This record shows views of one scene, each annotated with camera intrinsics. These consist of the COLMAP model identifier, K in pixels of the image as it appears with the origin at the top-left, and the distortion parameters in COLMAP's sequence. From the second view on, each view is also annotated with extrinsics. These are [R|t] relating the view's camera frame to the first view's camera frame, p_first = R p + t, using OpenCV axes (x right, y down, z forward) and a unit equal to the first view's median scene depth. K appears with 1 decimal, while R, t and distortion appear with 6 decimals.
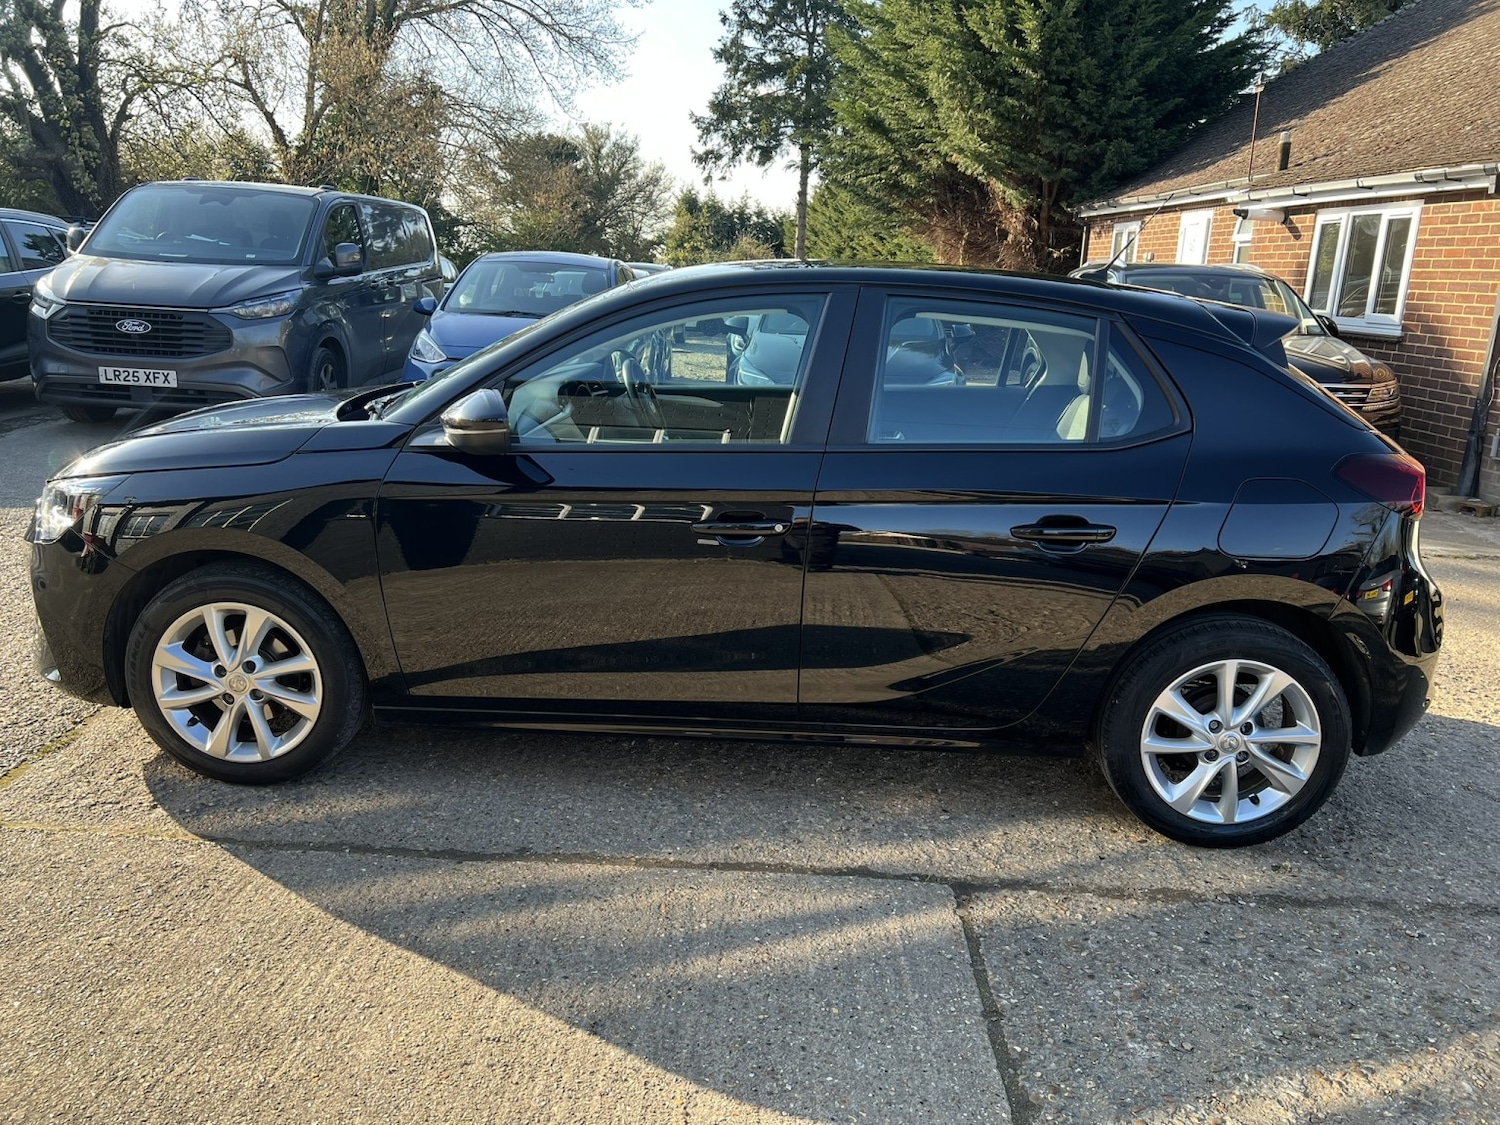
lens RADIAL K [[1156.4, 0, 750.2], [0, 1156.4, 574.2], [0, 0, 1]] dist [0.039381, -0.036896]
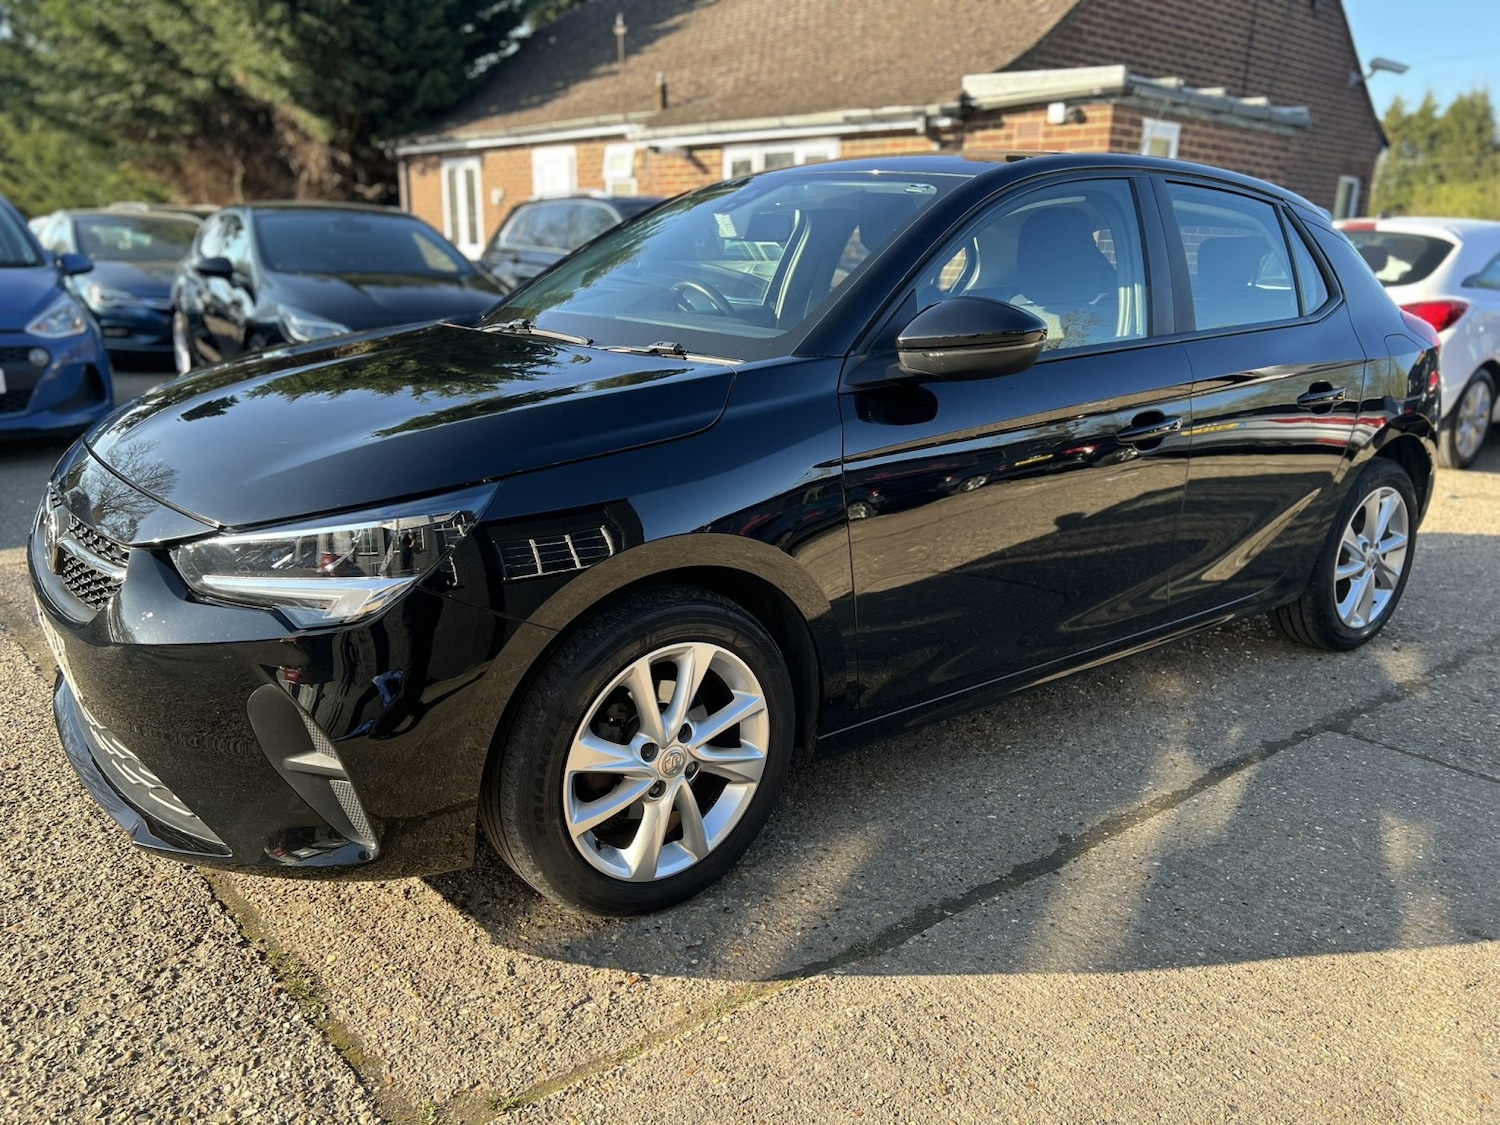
lens RADIAL K [[1156.4, 0, 760.2], [0, 1156.4, 579.1], [0, 0, 1]] dist [0.039381, -0.036896]
pose [[0.759015, -0.203583, 0.618426, -0.248977], [0.177196, 0.978594, 0.104671, -0.022316], [-0.626497, 0.030136, 0.778841, 0.138105]]
